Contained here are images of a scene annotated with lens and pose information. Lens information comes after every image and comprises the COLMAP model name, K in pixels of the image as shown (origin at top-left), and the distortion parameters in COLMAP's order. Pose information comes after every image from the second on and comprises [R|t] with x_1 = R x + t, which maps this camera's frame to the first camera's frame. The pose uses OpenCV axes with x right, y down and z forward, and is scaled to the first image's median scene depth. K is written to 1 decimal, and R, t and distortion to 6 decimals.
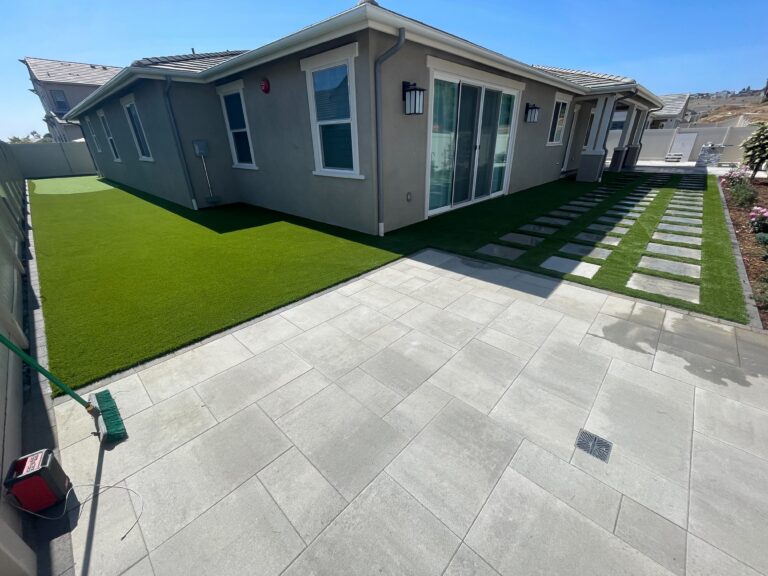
lens RADIAL K [[309.1, 0, 382.2], [0, 309.1, 284.4], [0, 0, 1]] dist [-0.002208, 0.000332]
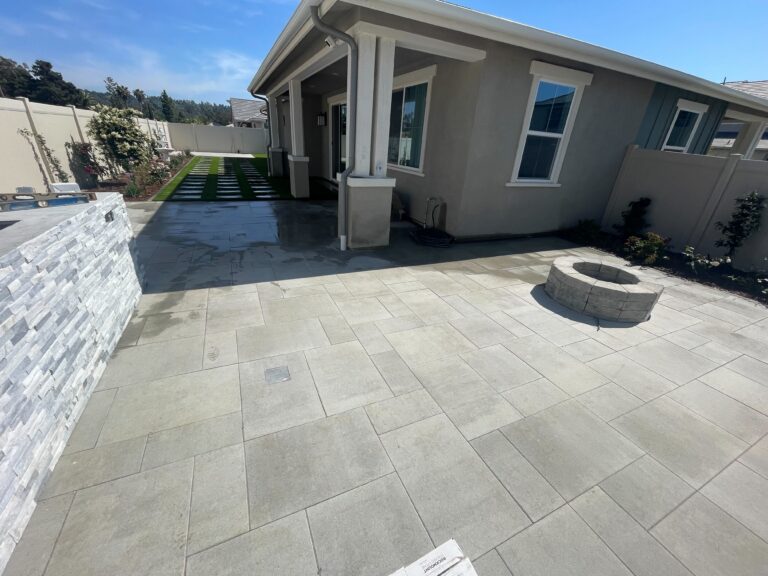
lens RADIAL K [[309.1, 0, 382.2], [0, 309.1, 284.4], [0, 0, 1]] dist [-0.002208, 0.000332]
pose [[0.369730, -0.347498, 0.861710, -1.354408], [0.327998, 0.916534, 0.228874, -0.457032], [-0.869320, 0.198018, 0.452849, 1.051573]]
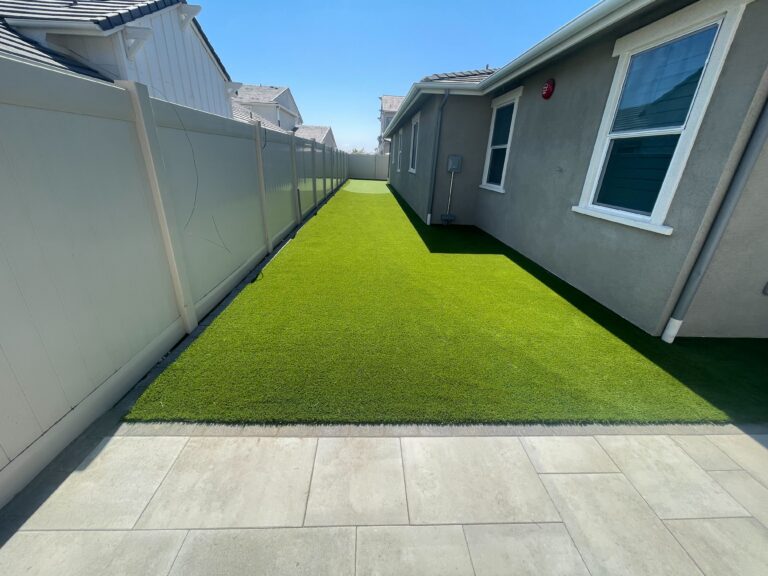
lens RADIAL K [[309.1, 0, 382.2], [0, 309.1, 284.4], [0, 0, 1]] dist [-0.002208, 0.000332]
pose [[0.711601, 0.309239, -0.630869, -0.046084], [-0.347700, 0.935262, 0.066251, -0.112598], [0.610515, 0.172209, 0.773056, 0.269892]]
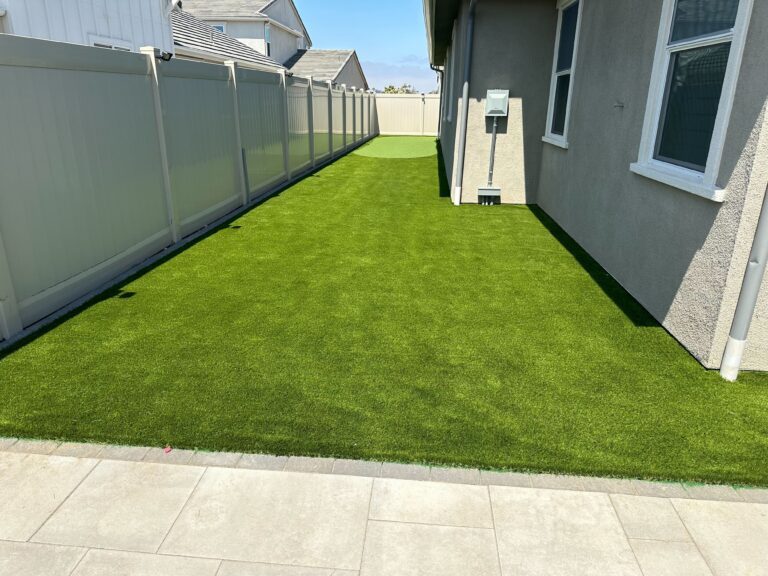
lens RADIAL K [[544.7, 0, 384.0], [0, 544.7, 288.0], [0, 0, 1]] dist [0.005291, -0.000929]
pose [[0.616440, 0.281192, -0.735481, 0.166713], [-0.354735, 0.933077, 0.059418, -0.148793], [0.702968, 0.224273, 0.674935, 0.341544]]
